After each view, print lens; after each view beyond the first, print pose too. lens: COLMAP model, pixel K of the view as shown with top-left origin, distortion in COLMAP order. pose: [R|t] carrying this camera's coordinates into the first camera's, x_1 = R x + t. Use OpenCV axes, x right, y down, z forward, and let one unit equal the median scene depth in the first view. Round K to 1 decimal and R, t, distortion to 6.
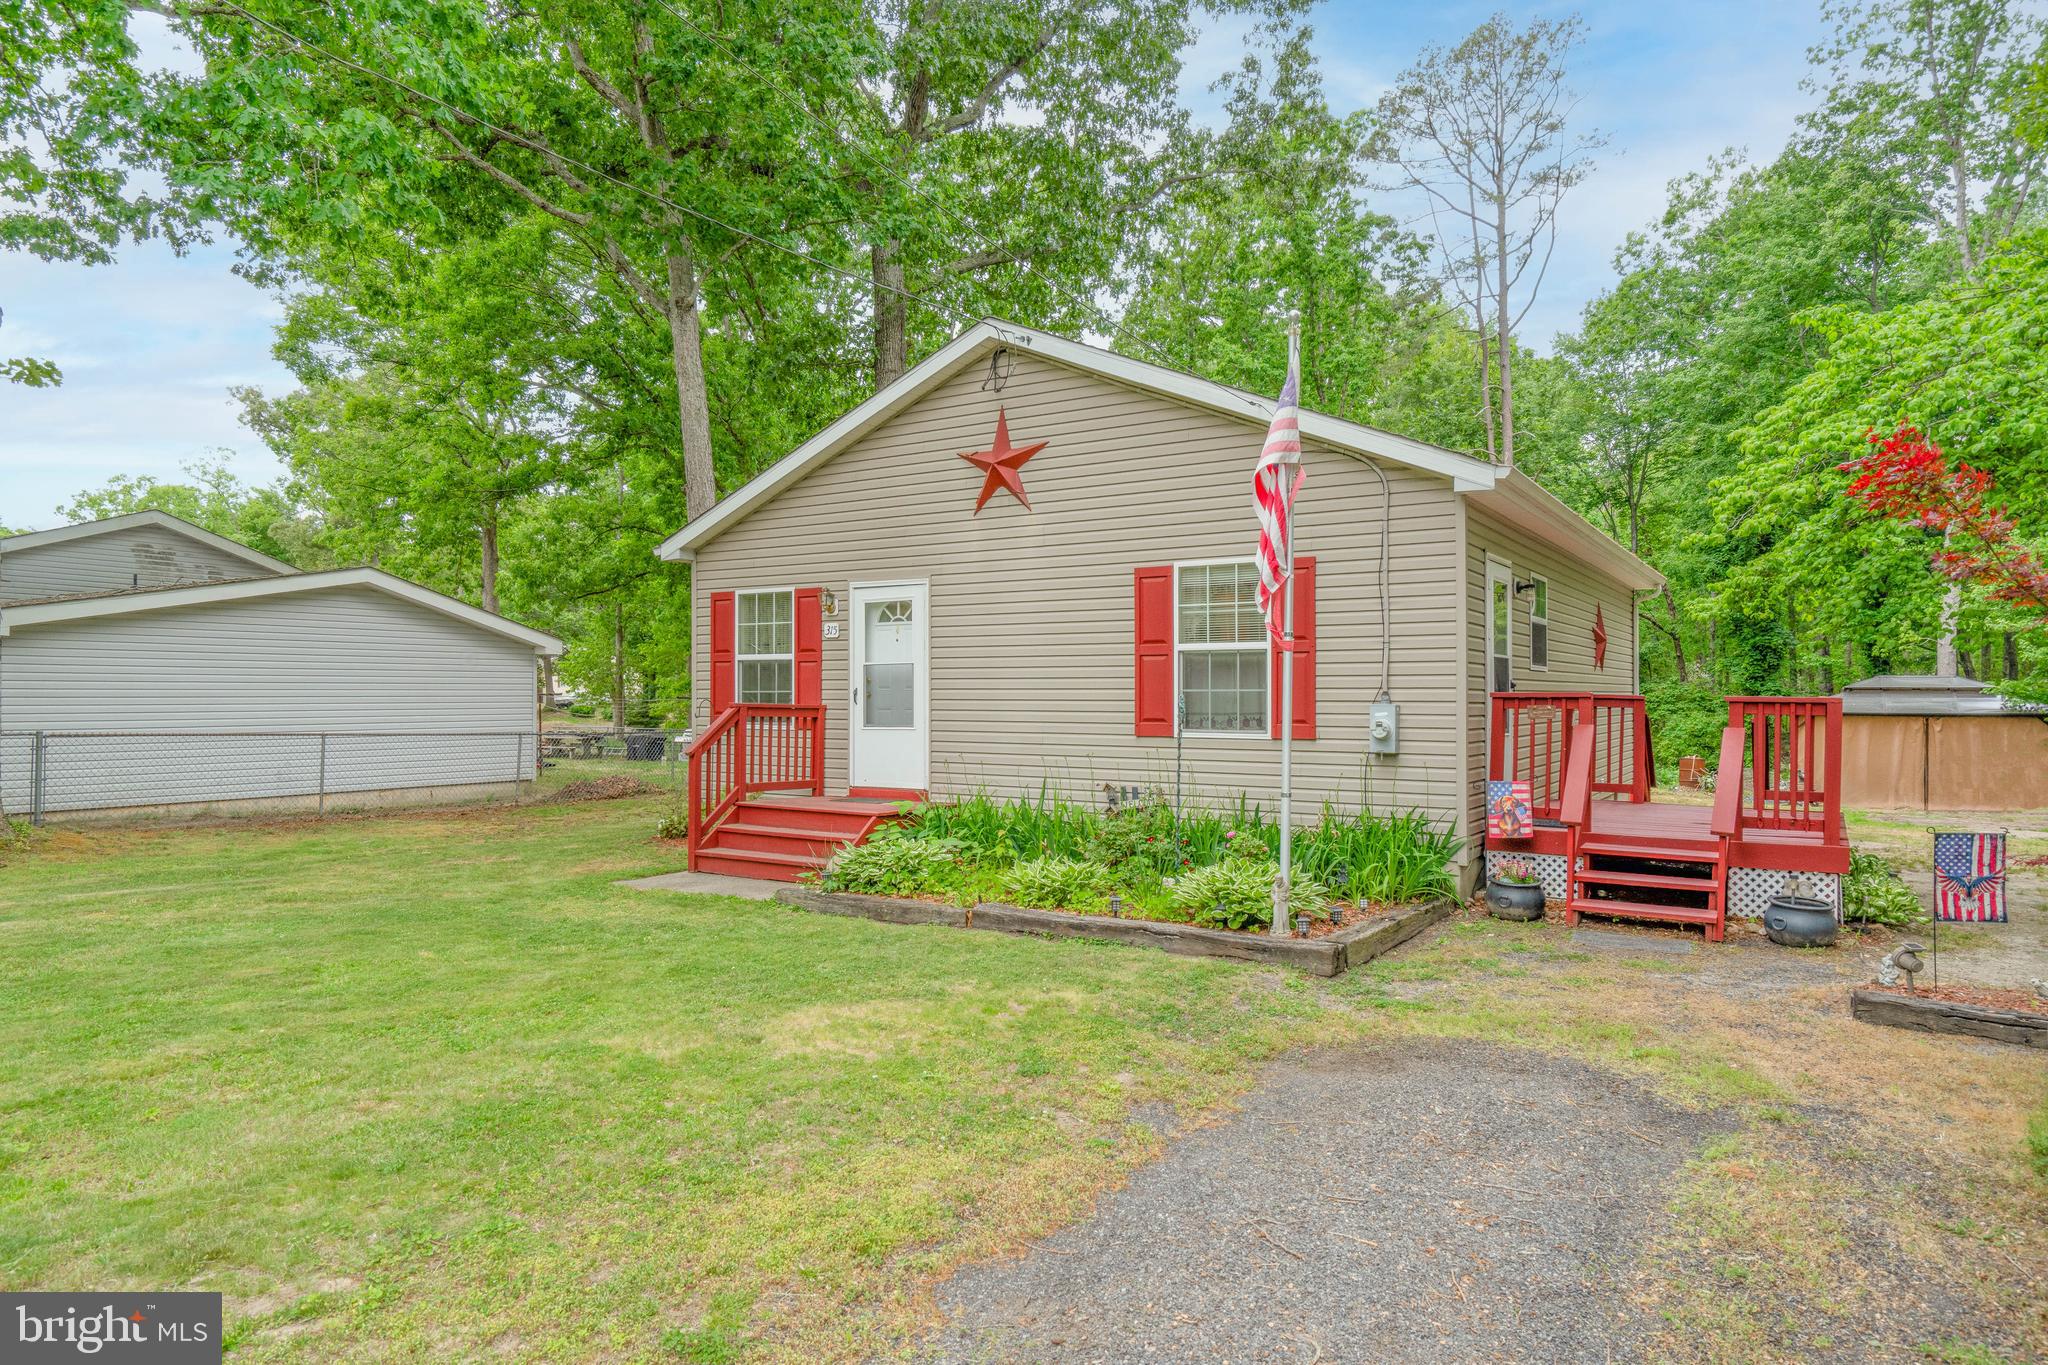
lens RADIAL K [[1201.3, 0, 1040.6], [0, 1201.3, 678.0], [0, 0, 1]] dist [0.011148, 0.003043]
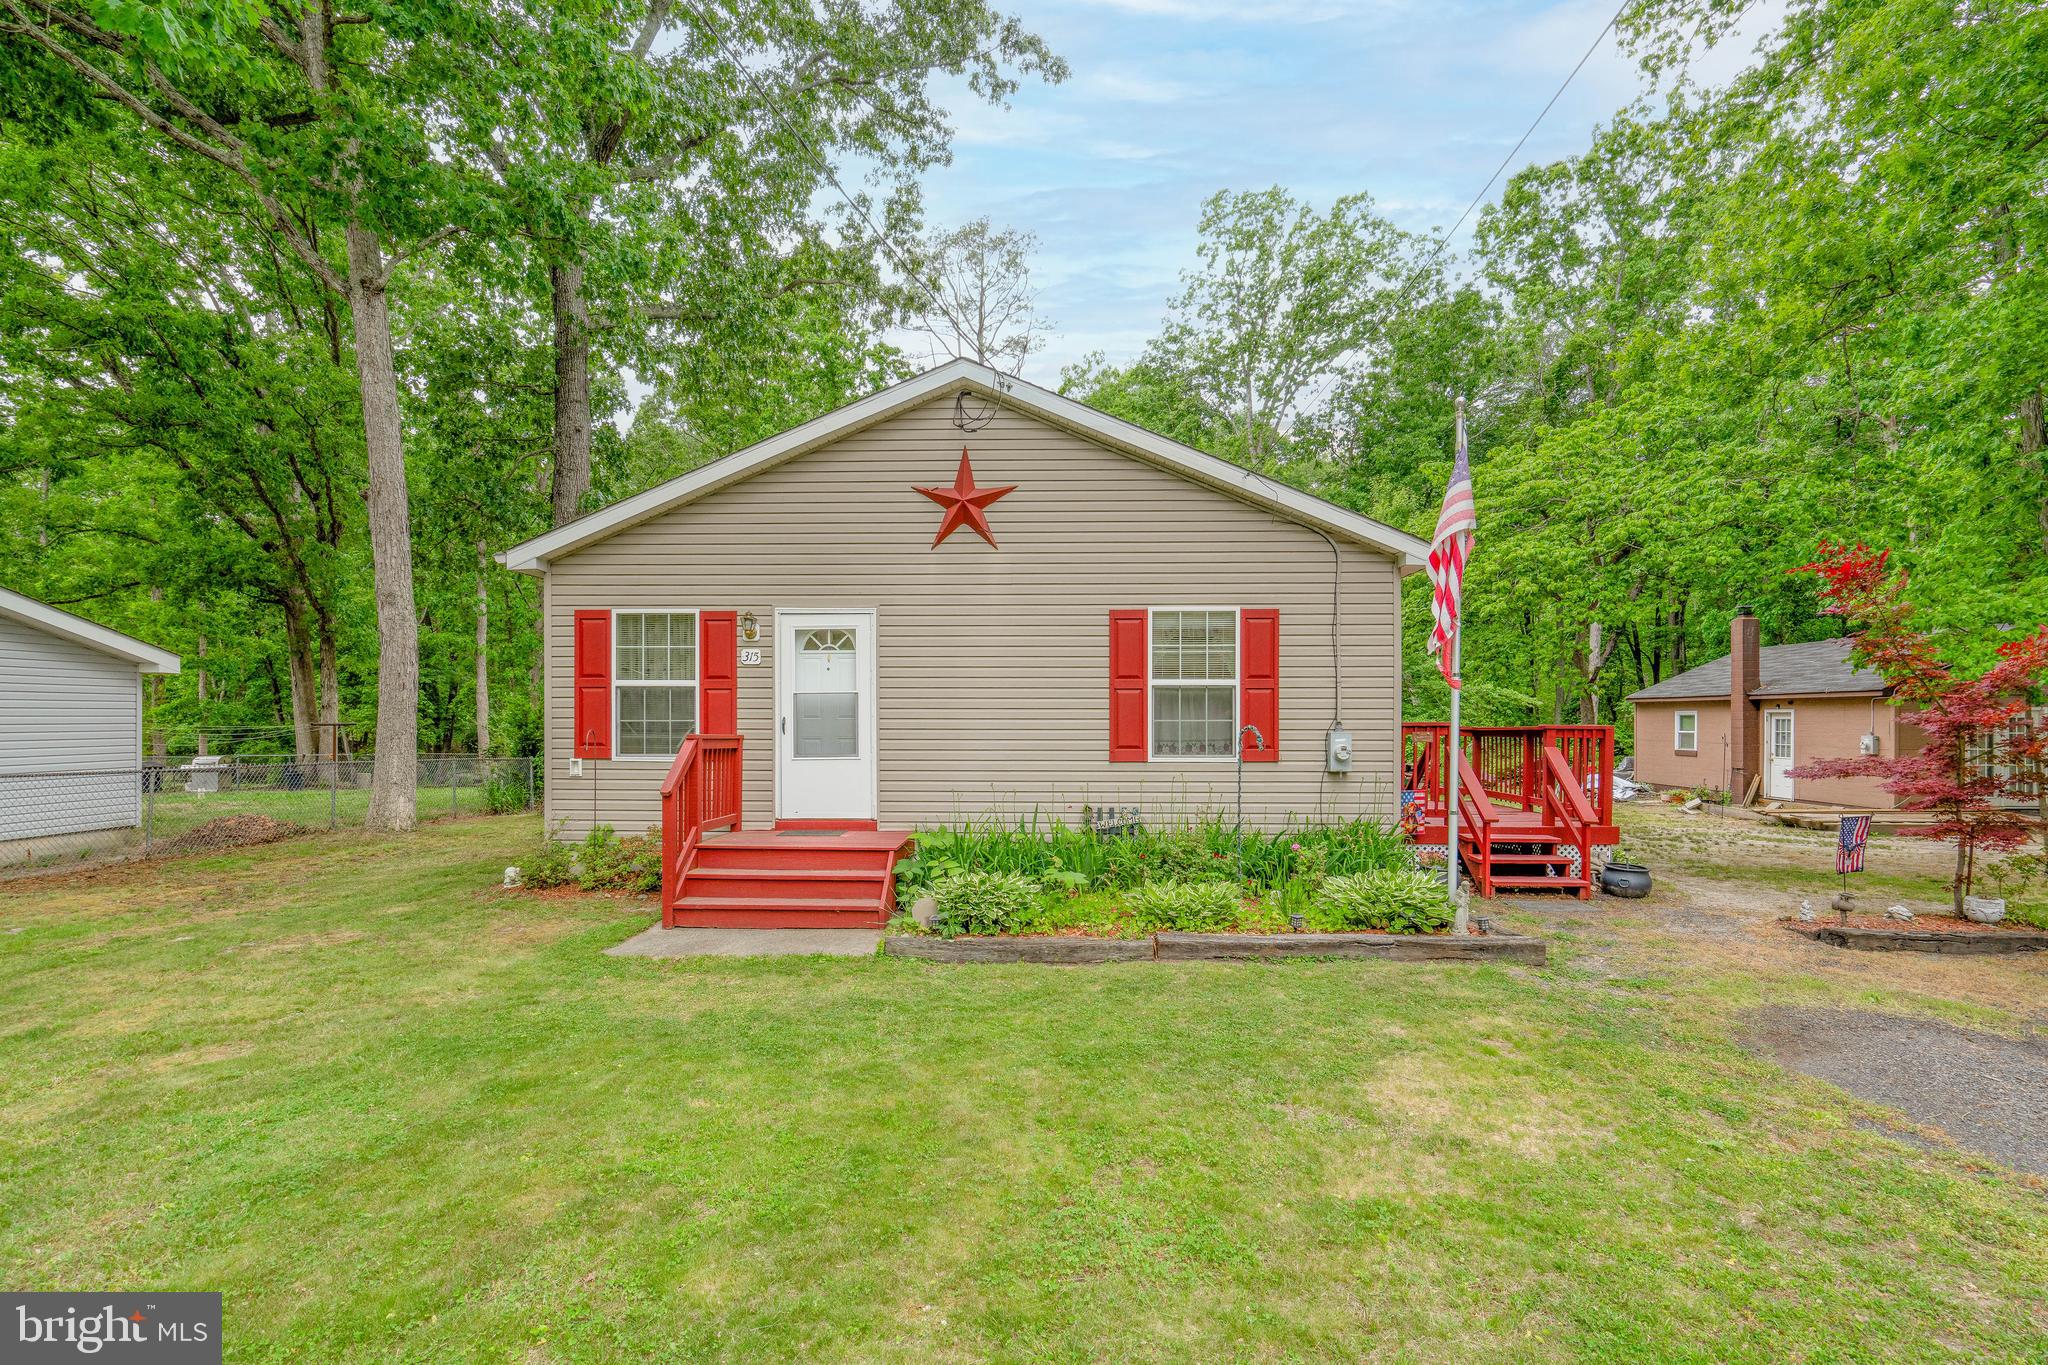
lens RADIAL K [[926.2, 0, 1031.4], [0, 926.2, 716.3], [0, 0, 1]] dist [-0.007397, 0.002678]
pose [[0.865078, 0.001336, 0.501636, -0.359606], [-0.007312, 0.999924, 0.009946, -0.001230], [-0.501585, -0.012272, 0.865021, 0.259258]]
